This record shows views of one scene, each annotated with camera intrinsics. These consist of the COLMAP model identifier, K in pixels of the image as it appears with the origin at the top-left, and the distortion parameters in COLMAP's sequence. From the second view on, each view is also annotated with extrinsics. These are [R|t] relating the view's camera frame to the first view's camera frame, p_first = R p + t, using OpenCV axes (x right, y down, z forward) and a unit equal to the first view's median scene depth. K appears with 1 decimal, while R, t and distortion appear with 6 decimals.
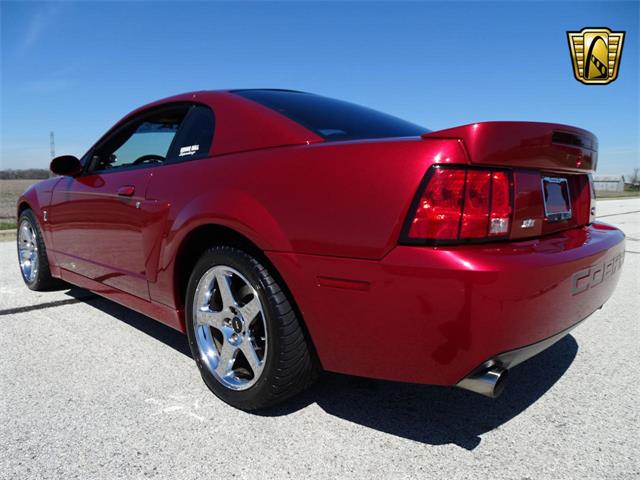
lens RADIAL K [[454.9, 0, 318.5], [0, 454.9, 239.8], [0, 0, 1]] dist [0.007798, -0.007311]
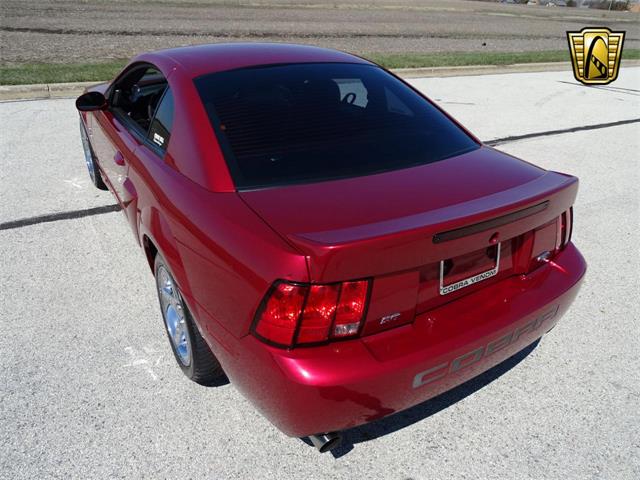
lens RADIAL K [[454.9, 0, 321.3], [0, 454.9, 242.9], [0, 0, 1]] dist [0.007798, -0.007311]
pose [[0.969261, 0.147636, -0.196819, 0.421152], [-0.068206, 0.929837, 0.361594, -0.489931], [0.236394, -0.337055, 0.911324, 0.050345]]
